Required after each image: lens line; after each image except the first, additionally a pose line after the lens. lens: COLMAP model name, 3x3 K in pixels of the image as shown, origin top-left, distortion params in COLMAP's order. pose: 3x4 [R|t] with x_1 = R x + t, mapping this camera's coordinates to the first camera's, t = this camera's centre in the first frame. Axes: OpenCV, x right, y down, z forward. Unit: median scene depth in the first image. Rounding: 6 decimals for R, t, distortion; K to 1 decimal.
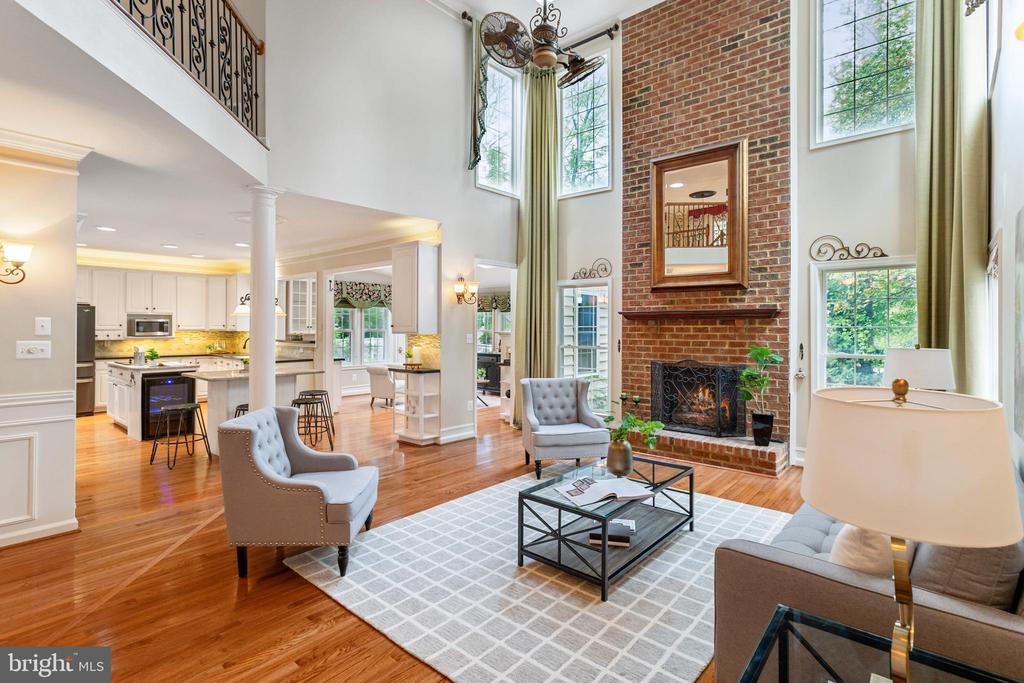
lens RADIAL K [[498.1, 0, 513.7], [0, 498.1, 323.1], [0, 0, 1]] dist [0.006252, 0.001457]
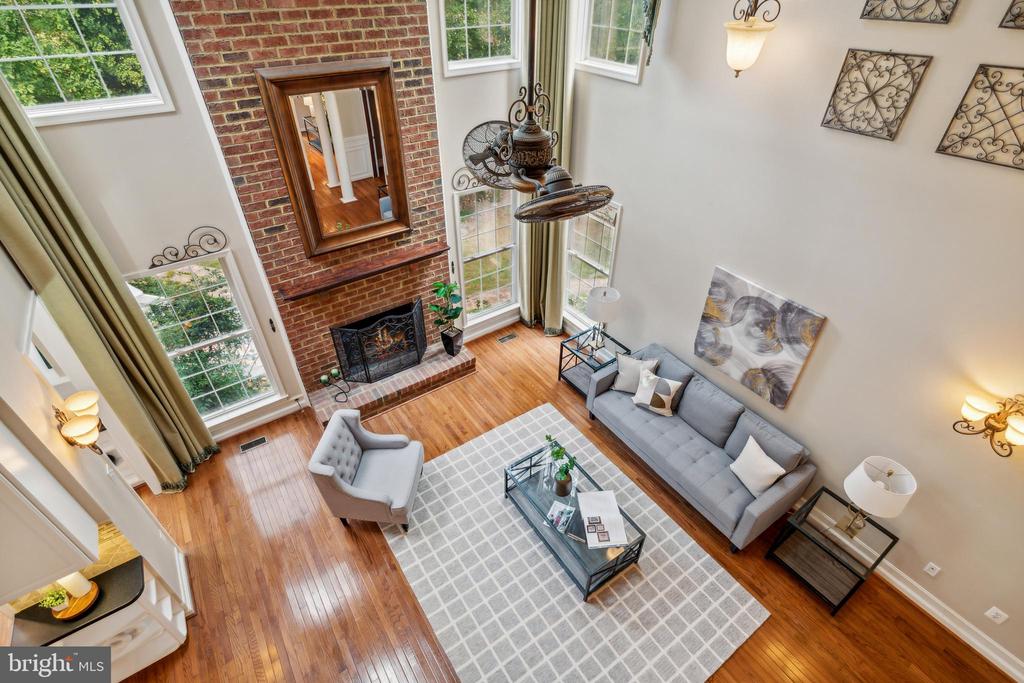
lens RADIAL K [[498.1, 0, 509.1], [0, 498.1, 343.0], [0, 0, 1]] dist [0.006252, 0.001457]
pose [[0.263063, -0.598572, 0.756643, -0.238083], [0.003986, 0.784934, 0.619567, -0.332244], [-0.964770, -0.159969, 0.208873, 0.378141]]
